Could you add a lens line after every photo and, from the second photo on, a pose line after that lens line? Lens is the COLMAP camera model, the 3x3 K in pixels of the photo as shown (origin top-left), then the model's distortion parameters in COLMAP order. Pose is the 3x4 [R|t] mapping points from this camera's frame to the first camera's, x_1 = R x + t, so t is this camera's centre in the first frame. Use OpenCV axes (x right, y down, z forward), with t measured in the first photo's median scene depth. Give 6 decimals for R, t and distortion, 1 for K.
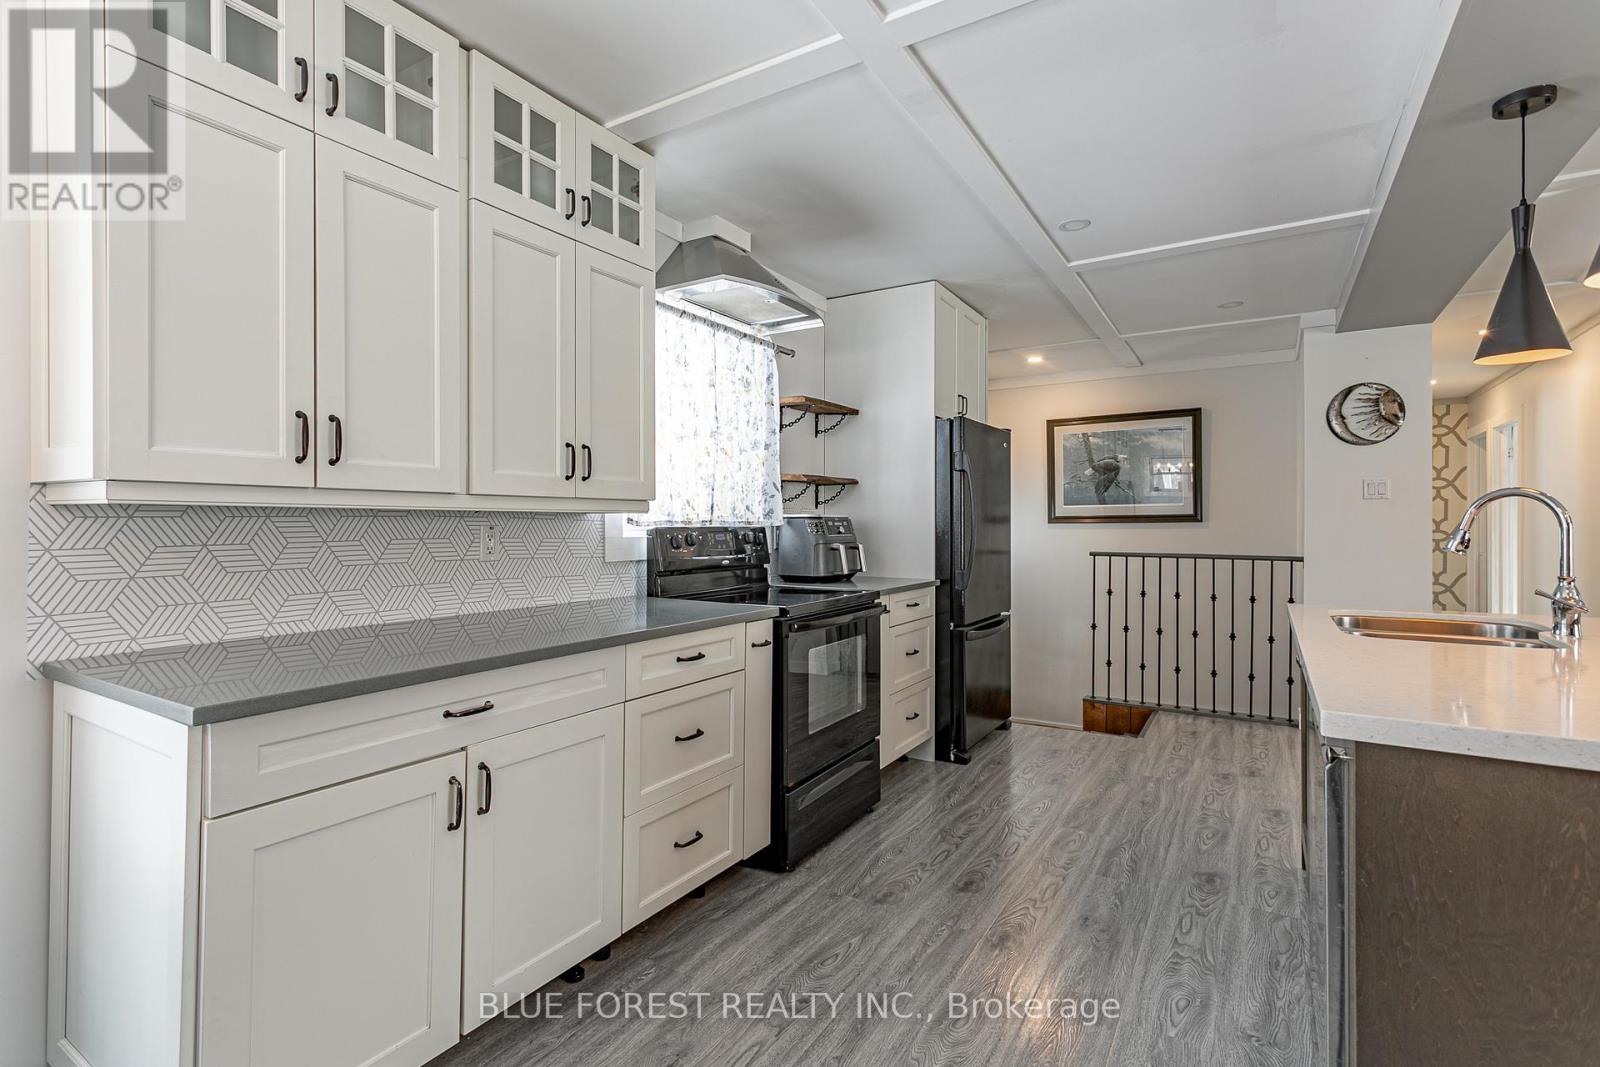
lens RADIAL K [[759.2, 0, 798.0], [0, 759.2, 528.9], [0, 0, 1]] dist [0.004634, 0.000521]
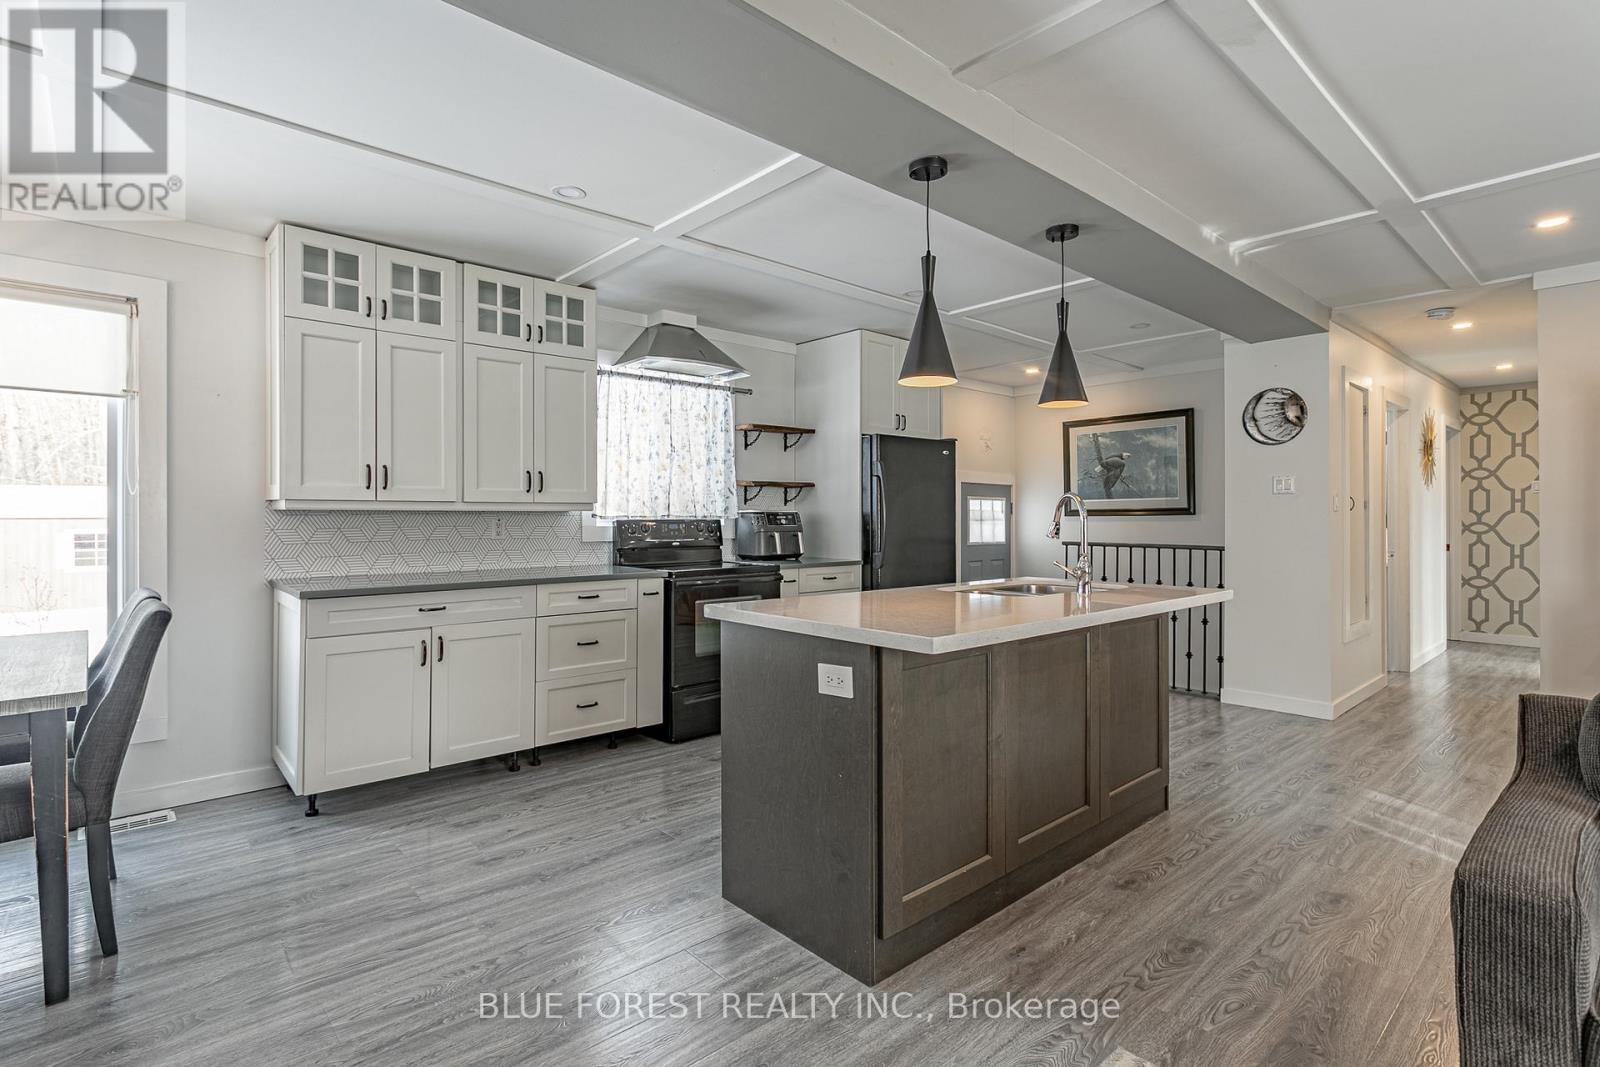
lens RADIAL K [[778.1, 0, 800.2], [0, 778.1, 518.8], [0, 0, 1]] dist [0.002105, 0.000540]
pose [[0.959217, -0.000341, -0.282671, 0.683208], [-0.000643, 0.999994, -0.003388, 0.001050], [0.282670, 0.003431, 0.959211, -0.450249]]
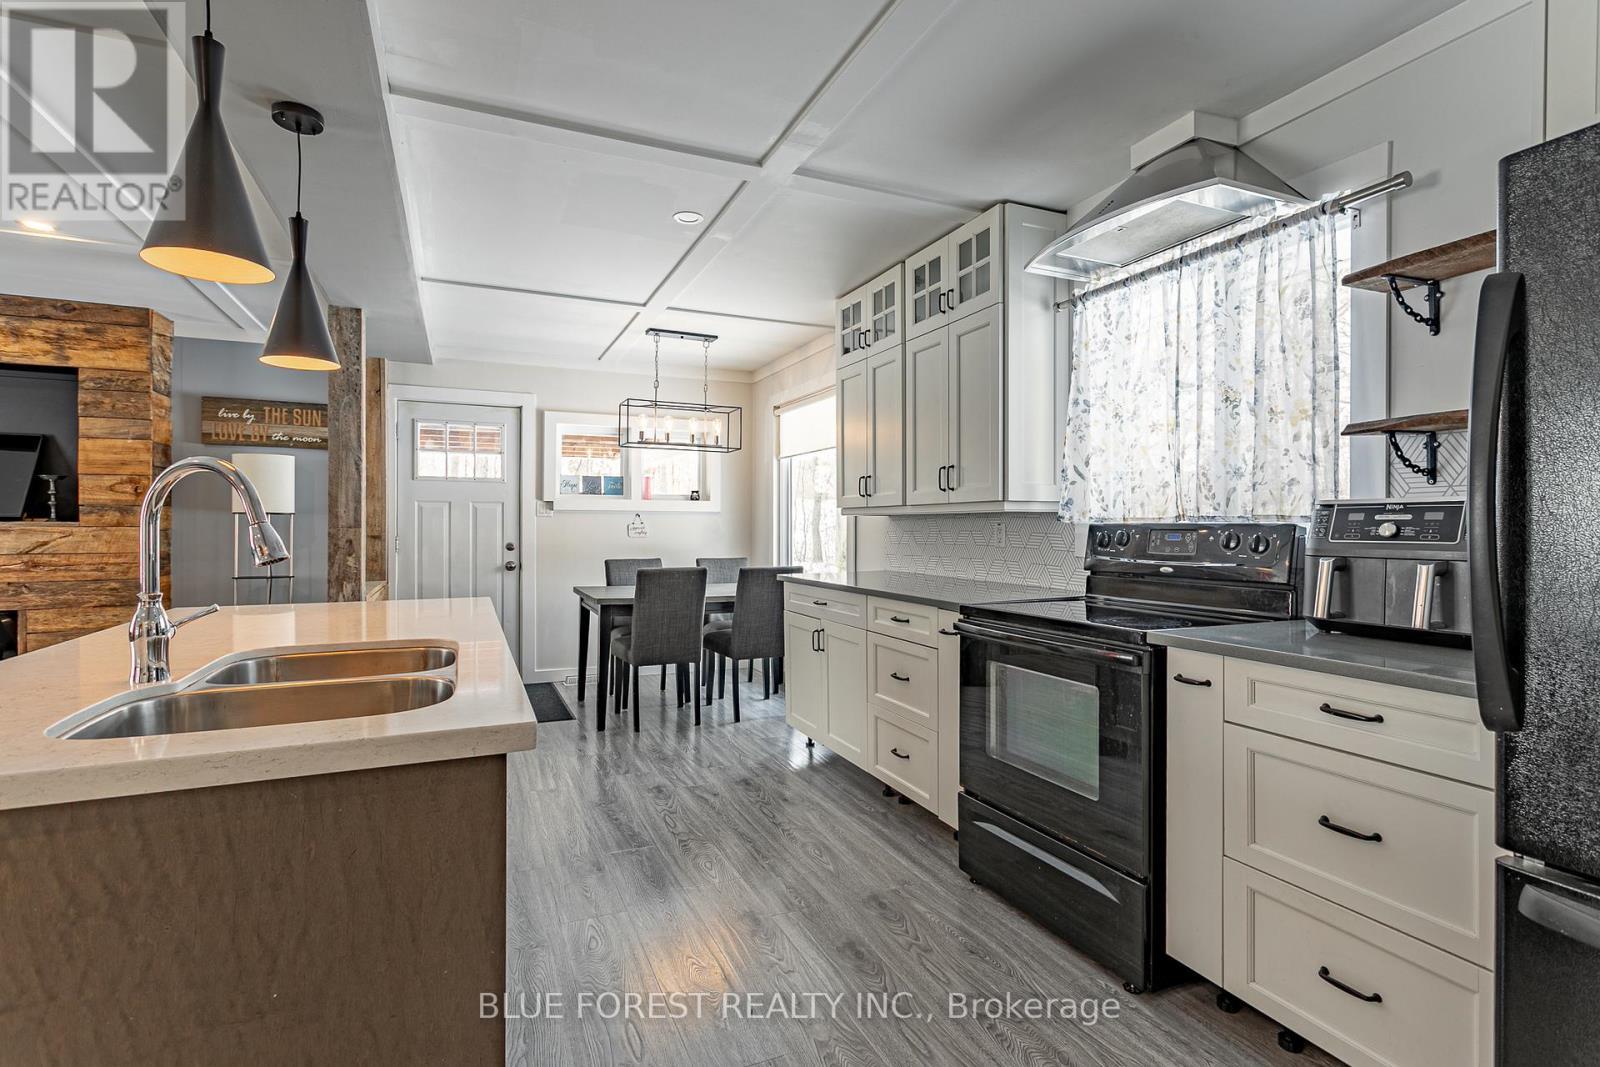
lens RADIAL K [[765.0, 0, 792.2], [0, 765.0, 529.1], [0, 0, 1]] dist [0.000736, 0.000704]
pose [[-0.573631, 0.003235, -0.819107, 0.931236], [-0.006136, 0.999947, 0.008247, -0.001582], [0.819091, 0.009757, -0.573581, 1.391753]]
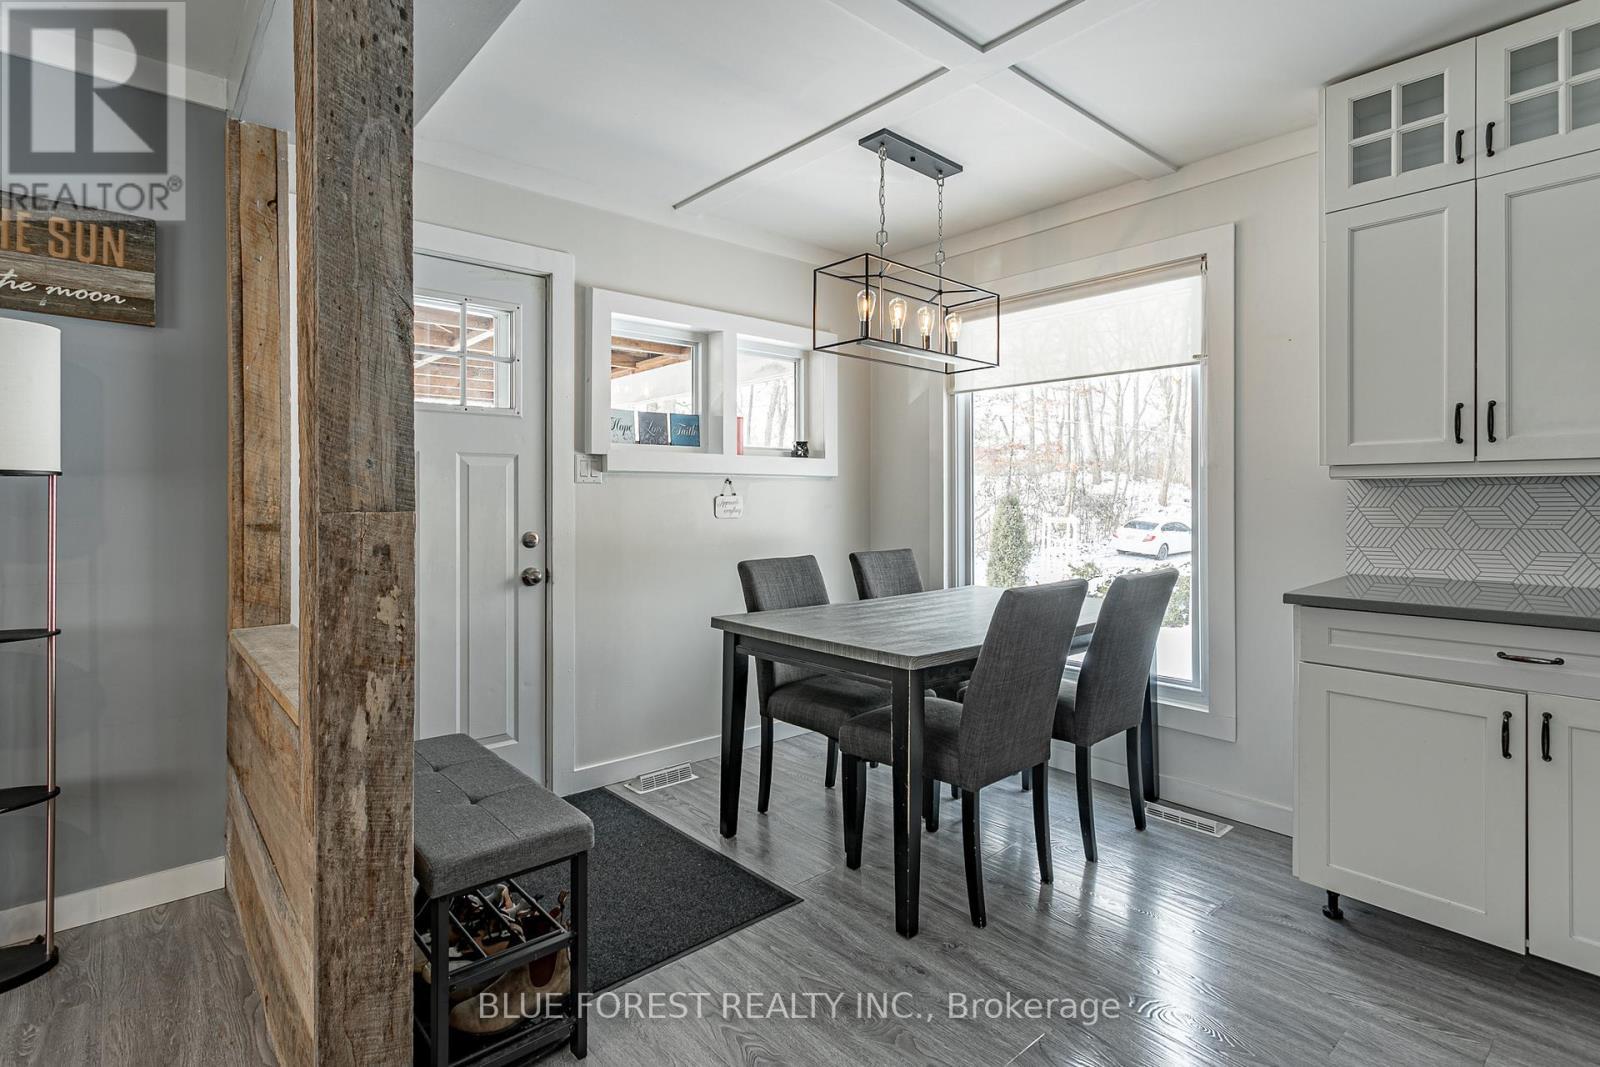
lens RADIAL K [[784.7, 0, 786.8], [0, 784.7, 496.5], [0, 0, 1]] dist [0.001617, 0.001205]
pose [[-0.304658, 0.001798, -0.952460, 0.603860], [-0.002708, 0.999993, 0.002754, 0.002159], [0.952458, 0.003419, -0.304650, 0.199747]]
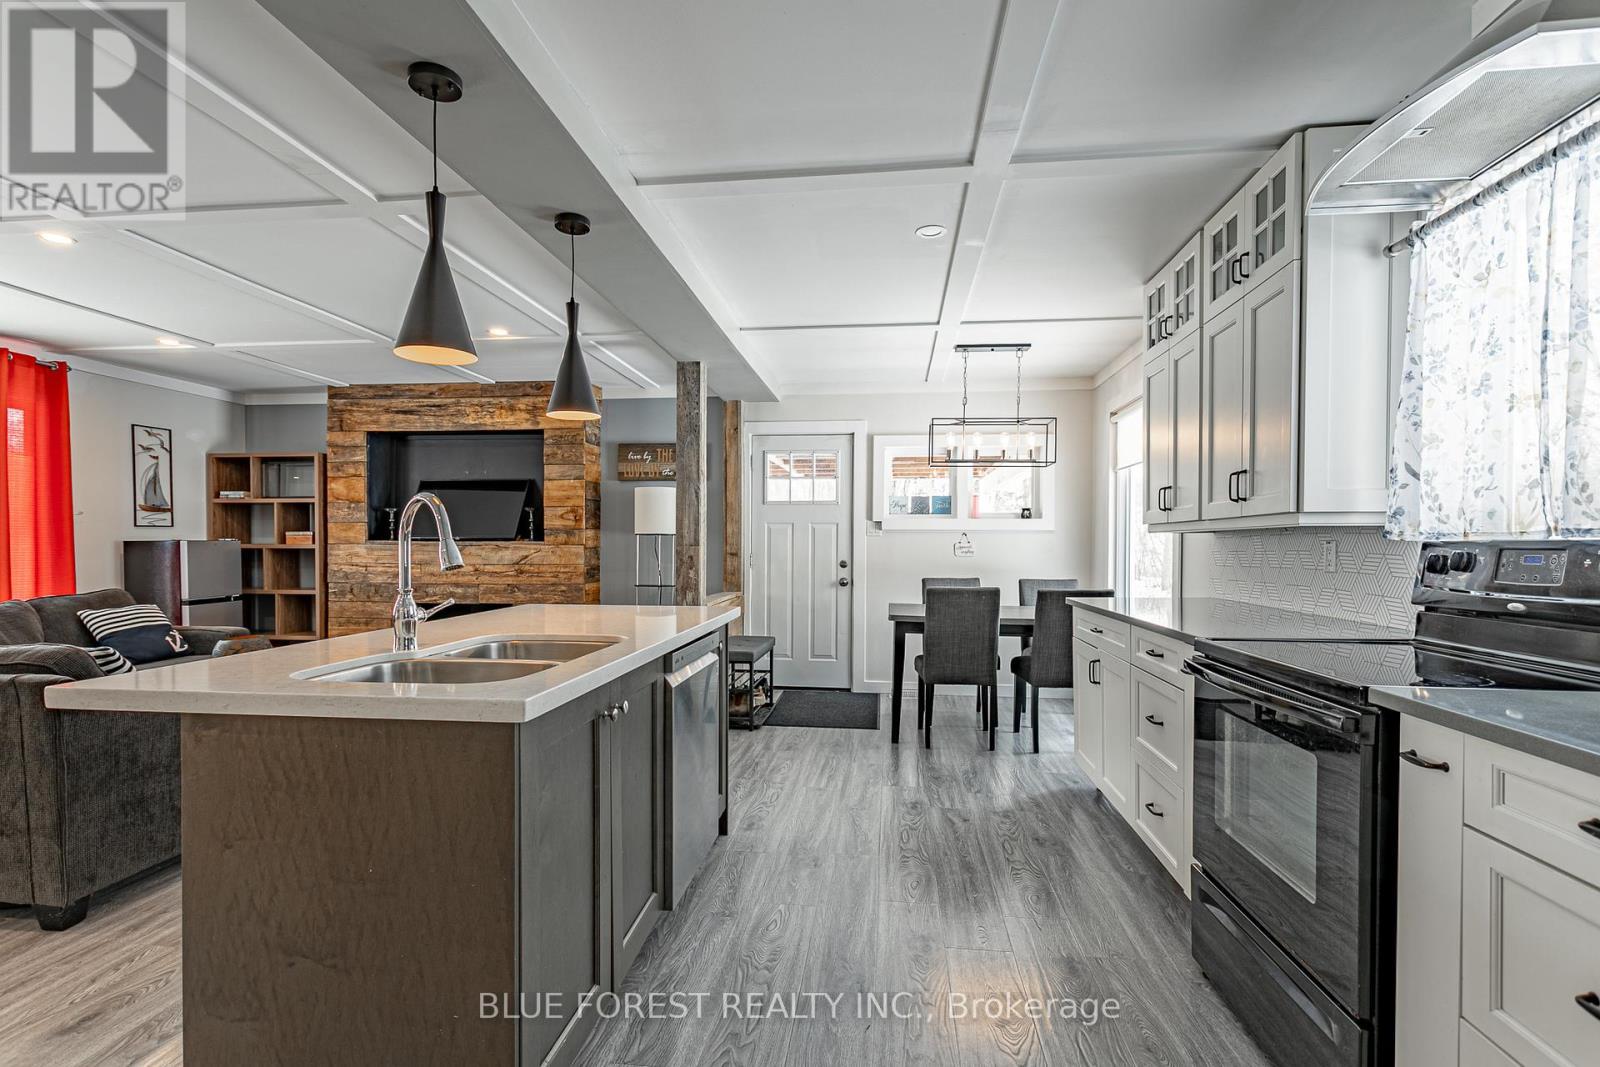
lens RADIAL K [[768.9, 0, 793.1], [0, 768.9, 558.1], [0, 0, 1]] dist [0.002167, 0.001278]
pose [[-0.910040, 0.004978, -0.414491, 0.727459], [-0.004957, 0.999726, 0.022890, -0.000207], [0.414492, 0.022886, -0.909765, 1.573552]]
